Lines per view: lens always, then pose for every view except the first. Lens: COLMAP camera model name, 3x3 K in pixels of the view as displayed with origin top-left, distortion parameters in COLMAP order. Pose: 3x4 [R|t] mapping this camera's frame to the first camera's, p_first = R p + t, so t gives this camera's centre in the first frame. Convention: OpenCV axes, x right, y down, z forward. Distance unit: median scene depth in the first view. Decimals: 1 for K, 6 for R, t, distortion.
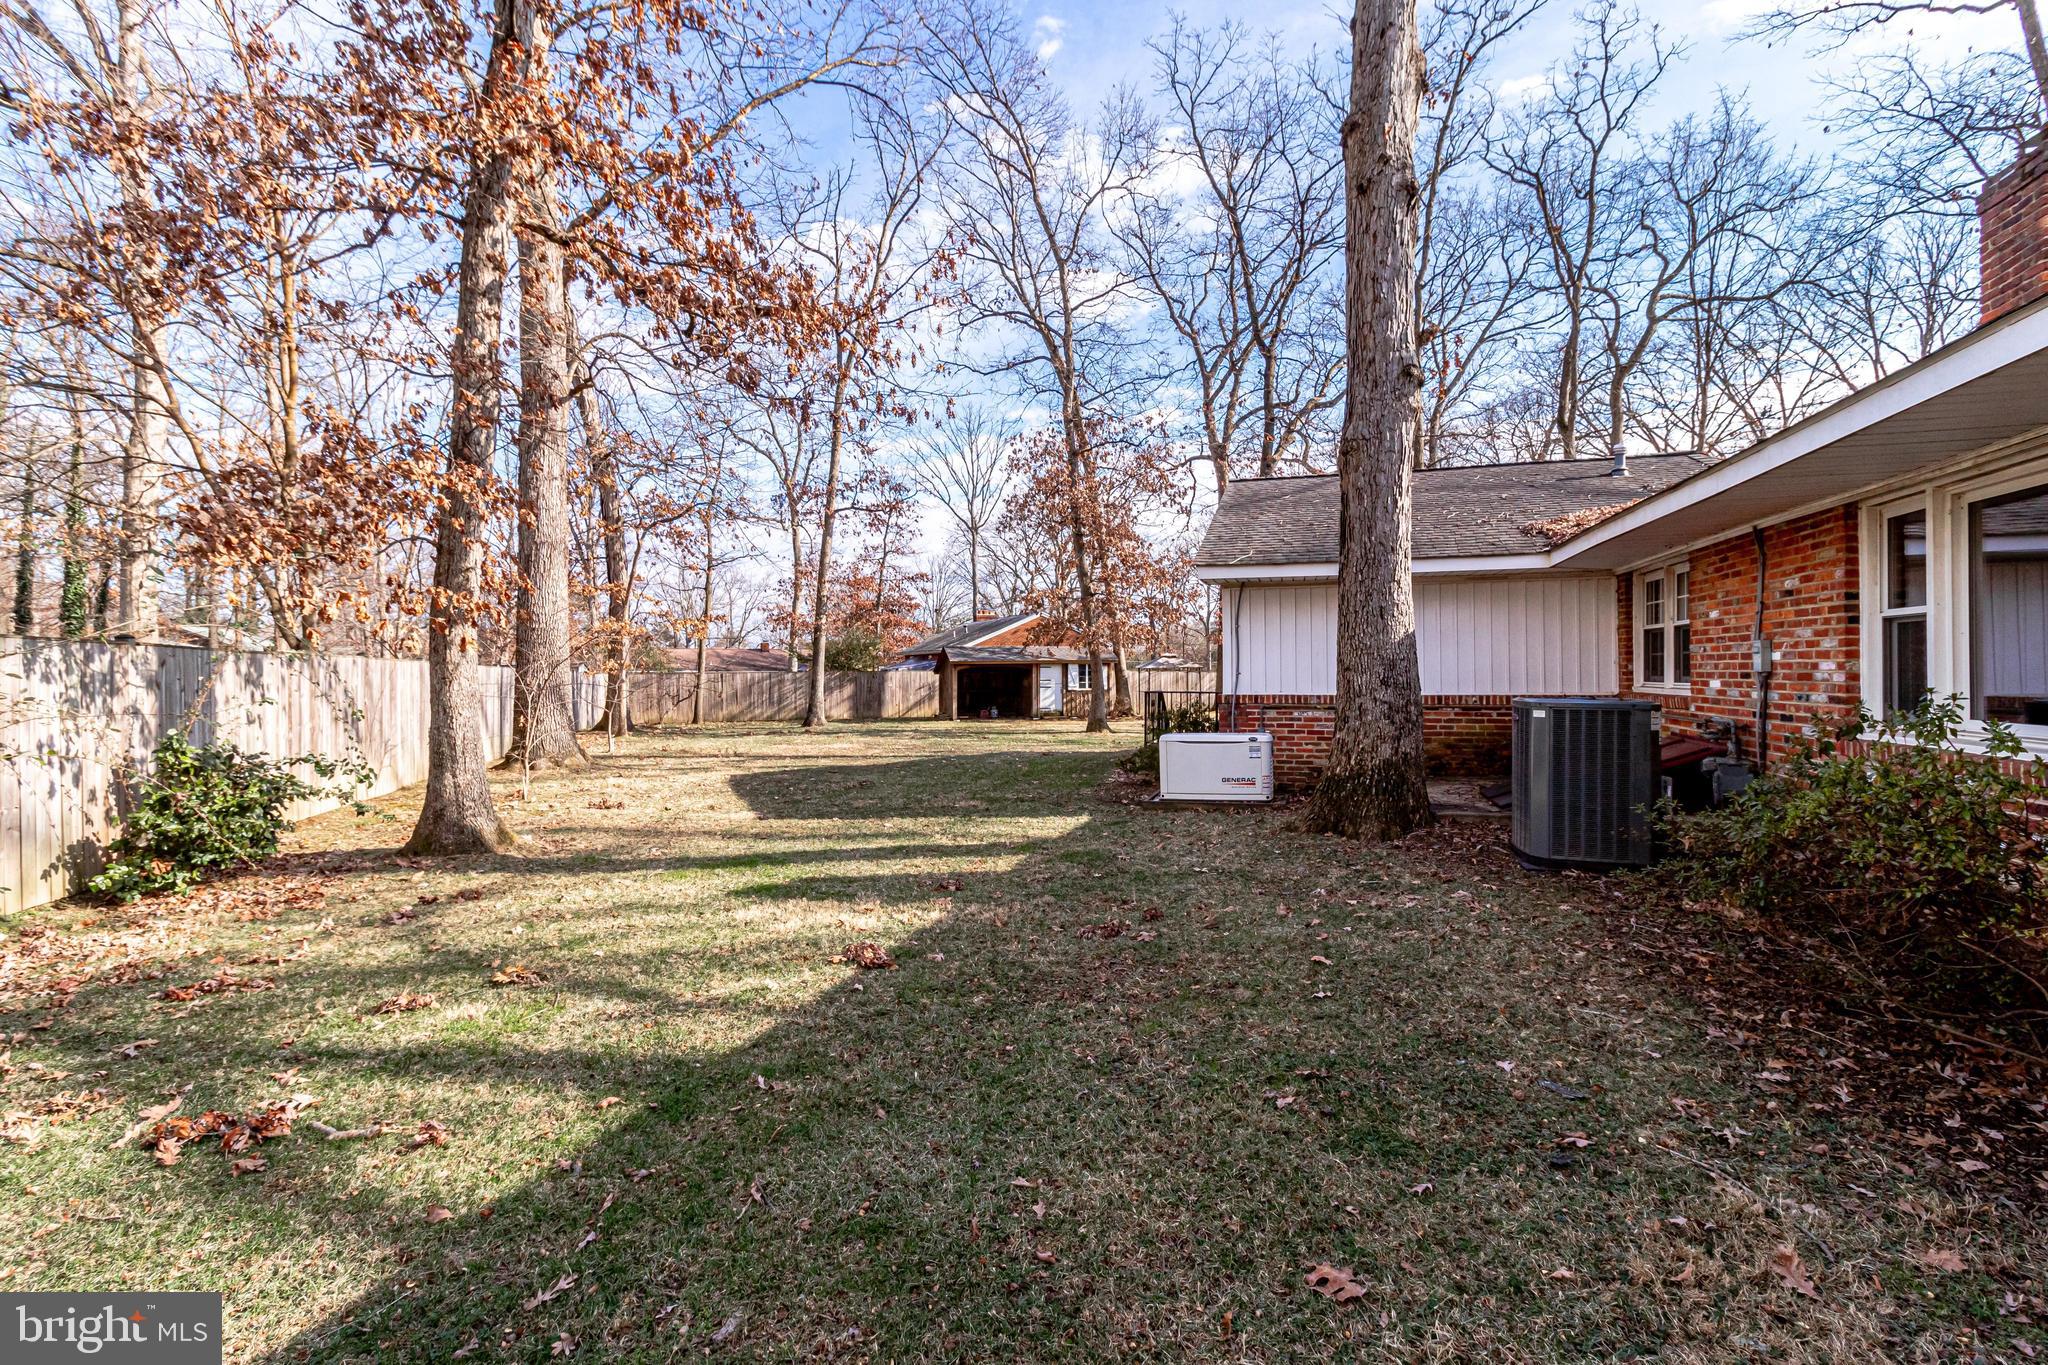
lens RADIAL K [[940.9, 0, 1025.9], [0, 940.9, 674.2], [0, 0, 1]] dist [0.005382, -0.000232]
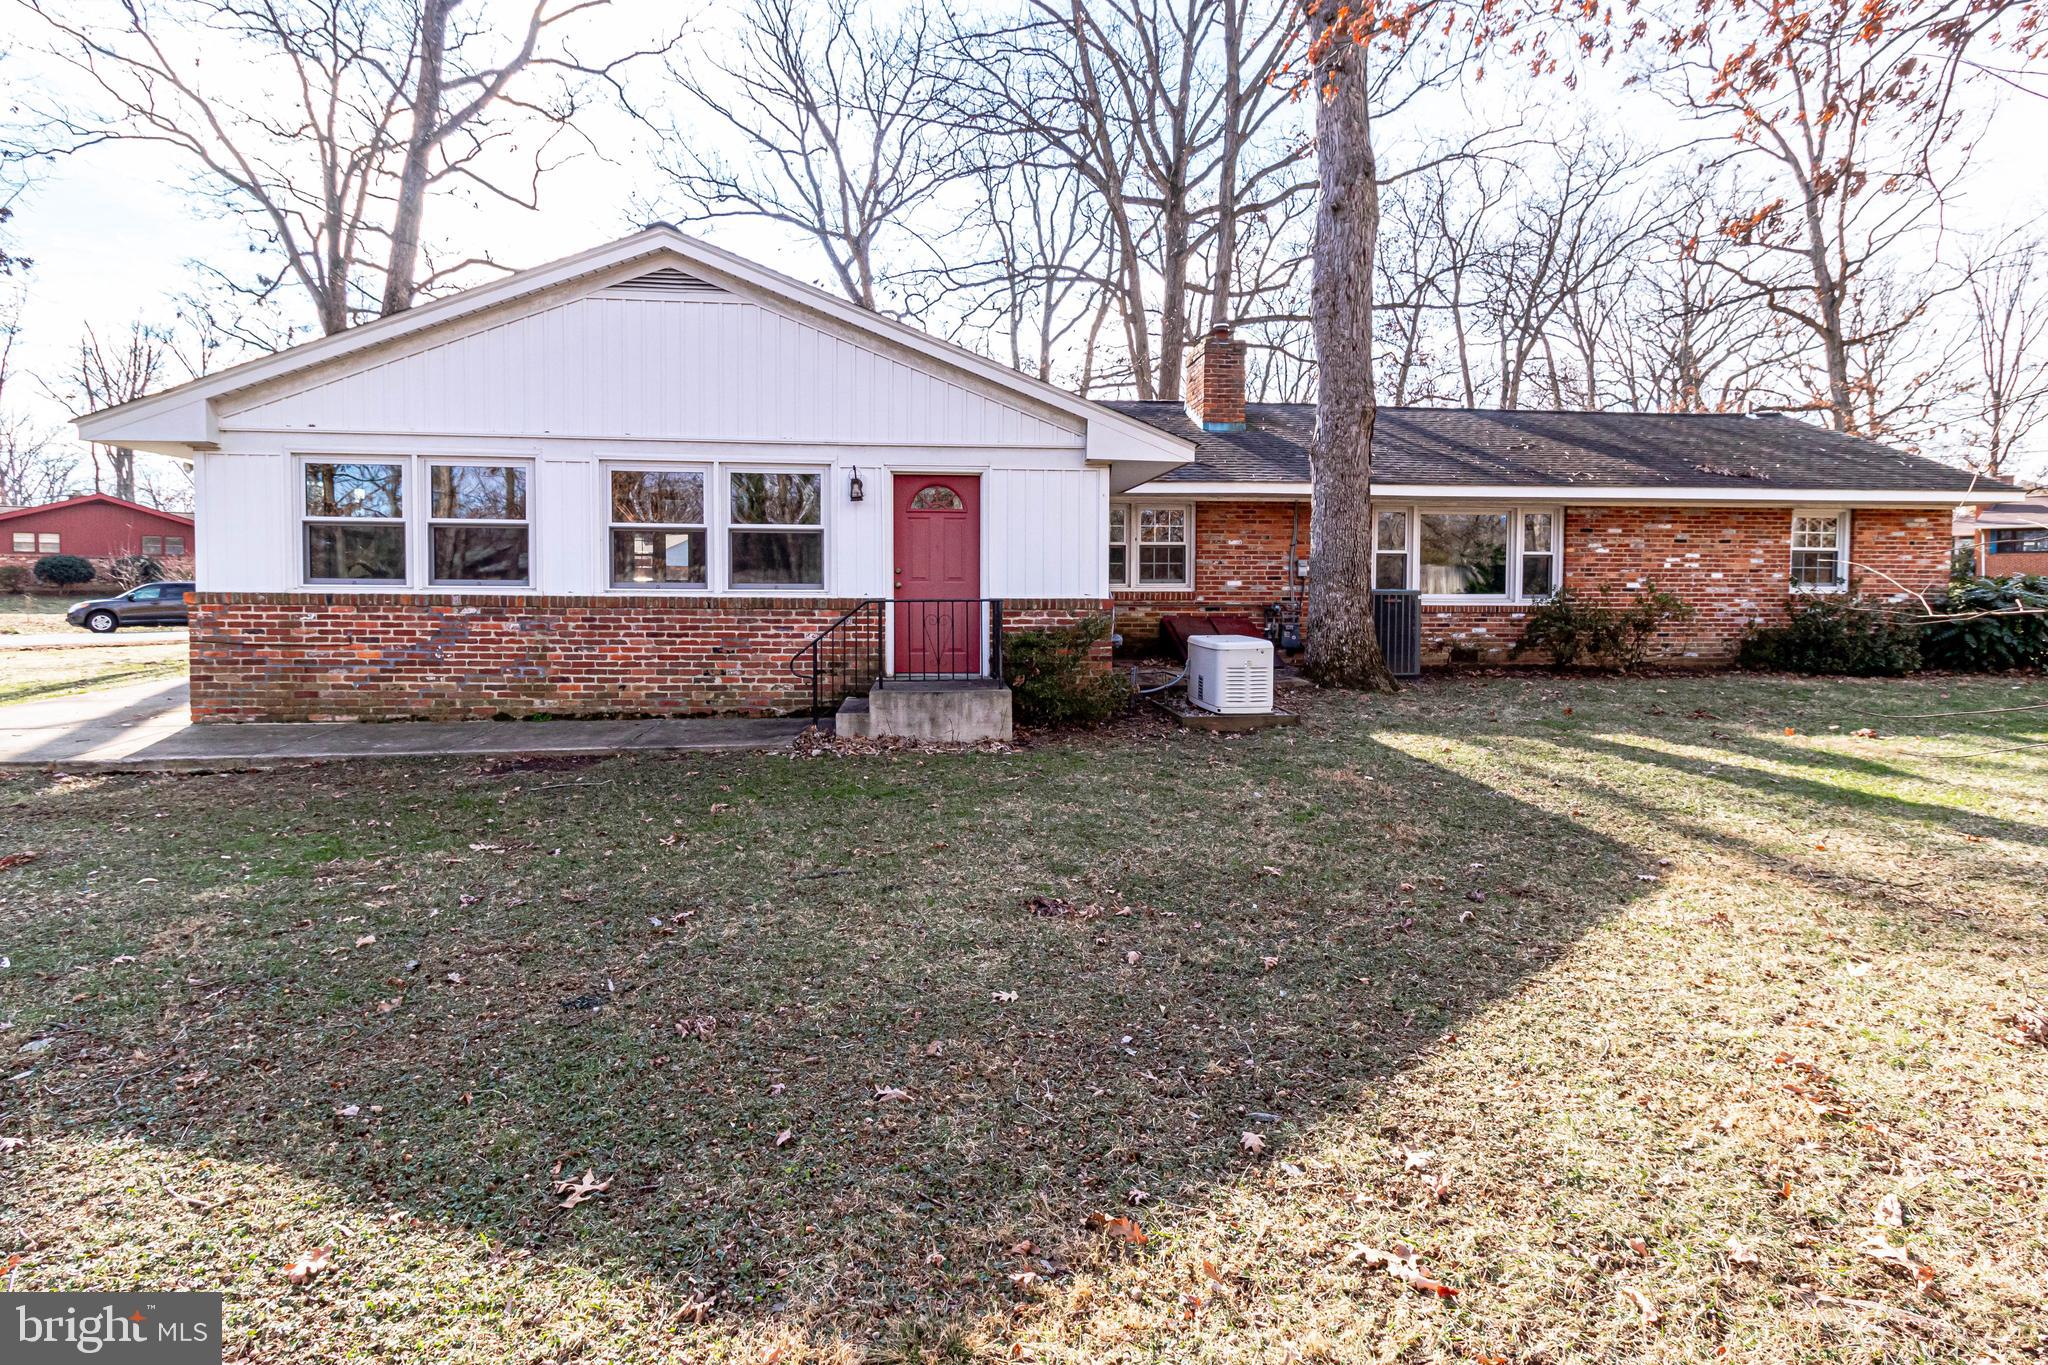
lens RADIAL K [[1052.0, 0, 1023.9], [0, 1052.0, 622.1], [0, 0, 1]] dist [0.002225, -0.000044]
pose [[-0.379601, -0.028794, 0.924702, -0.242120], [0.002190, 0.999485, 0.032022, 0.005339], [-0.925148, 0.014181, -0.379342, 0.563149]]
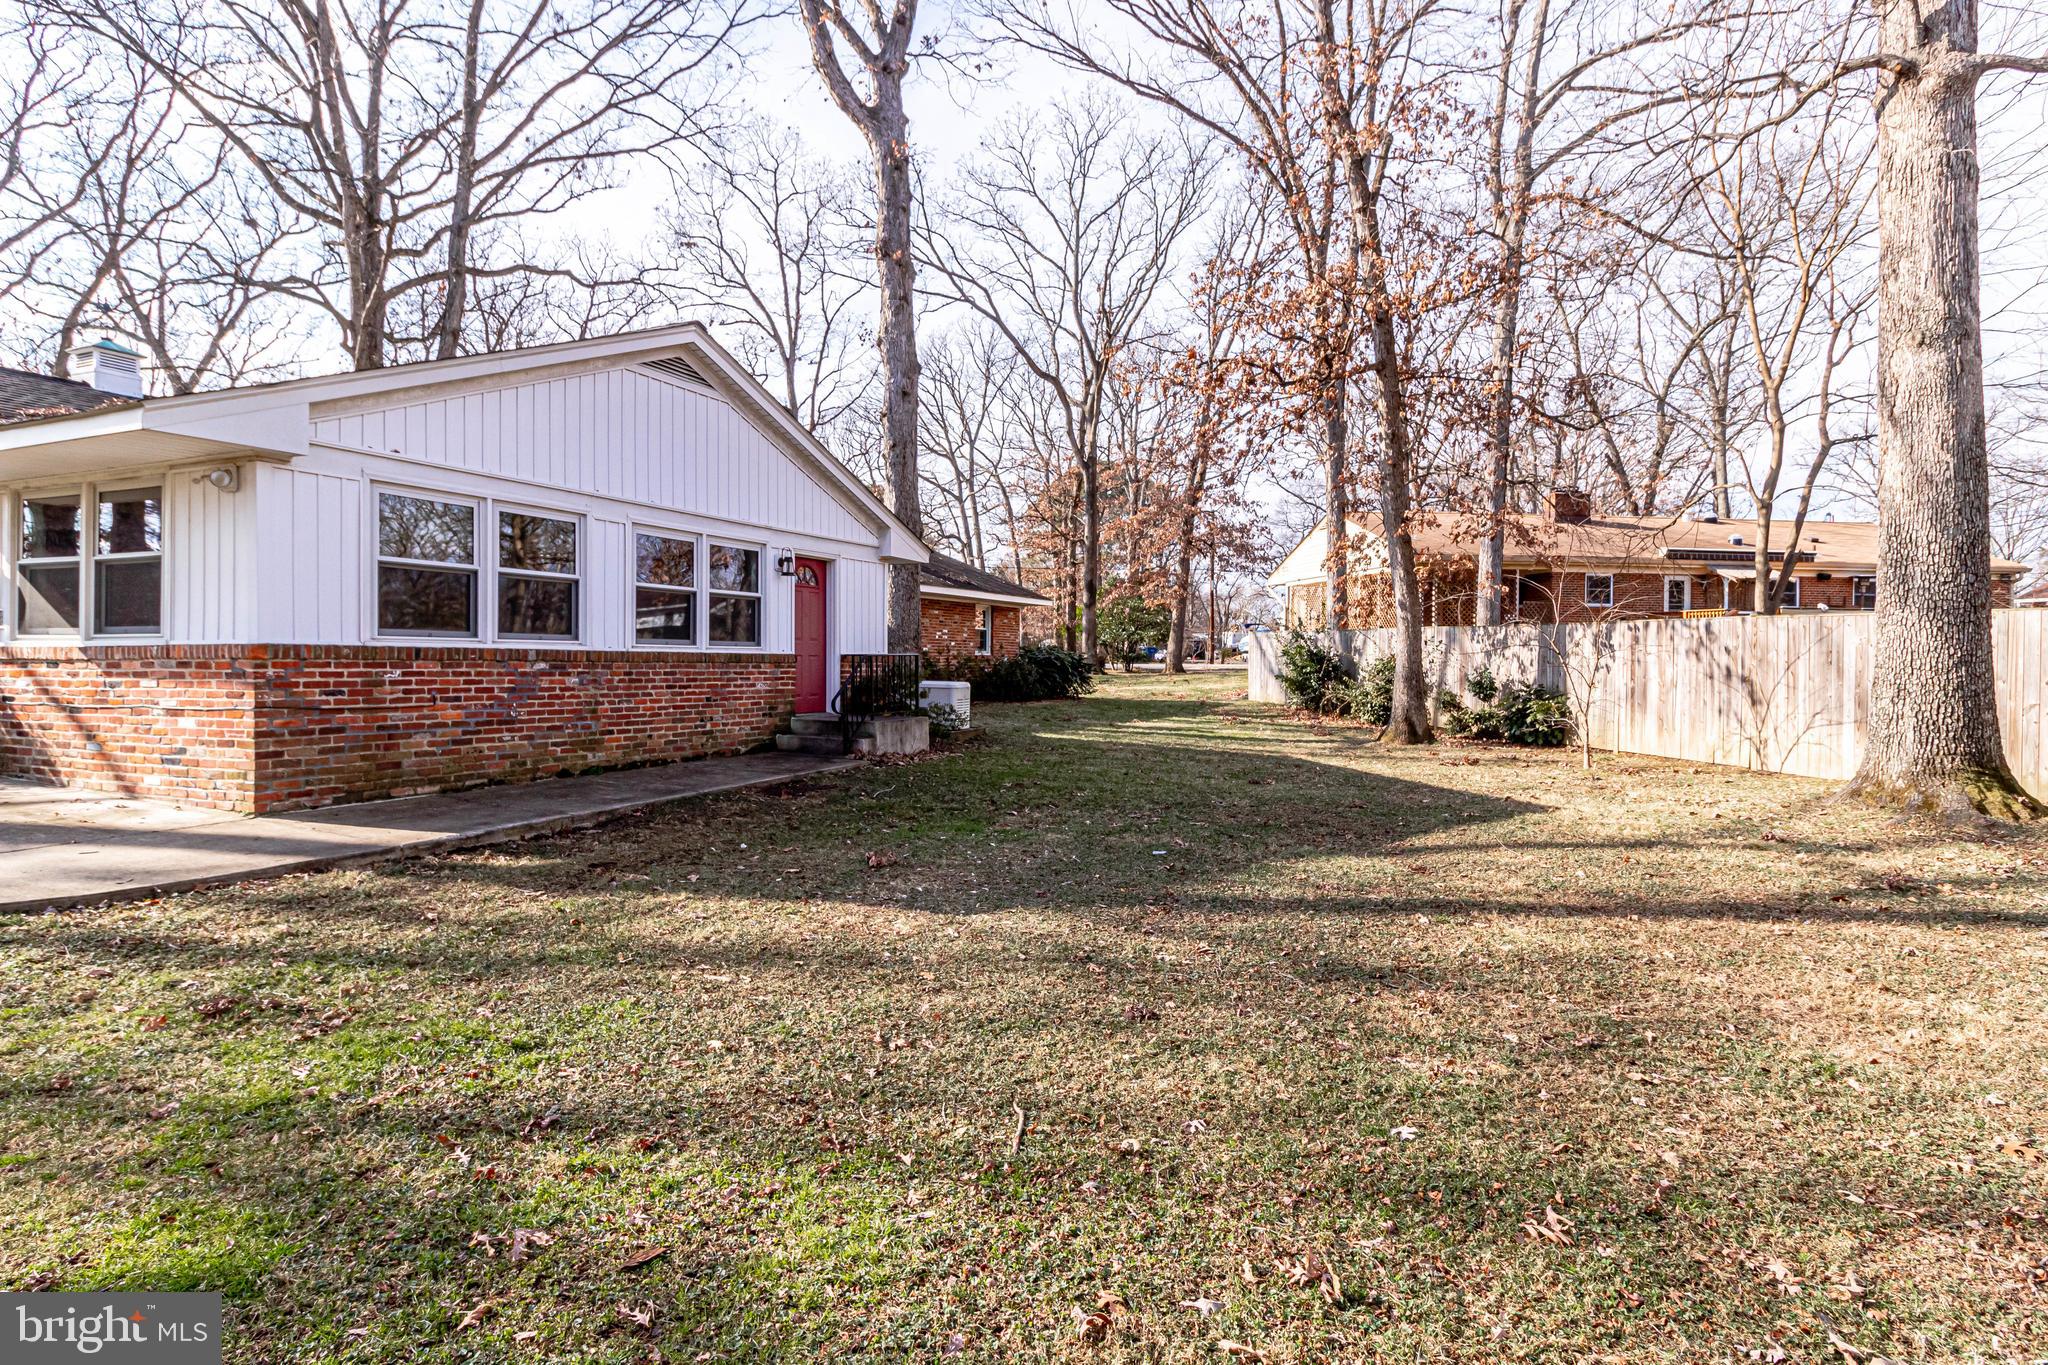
lens RADIAL K [[1105.6, 0, 1023.2], [0, 1105.6, 671.5], [0, 0, 1]] dist [0.002314, 0.000174]
pose [[-0.991245, 0.003338, 0.131990, -0.053944], [0.005237, 0.999888, 0.014045, 0.009914], [-0.131928, 0.014613, -0.991152, 0.922941]]
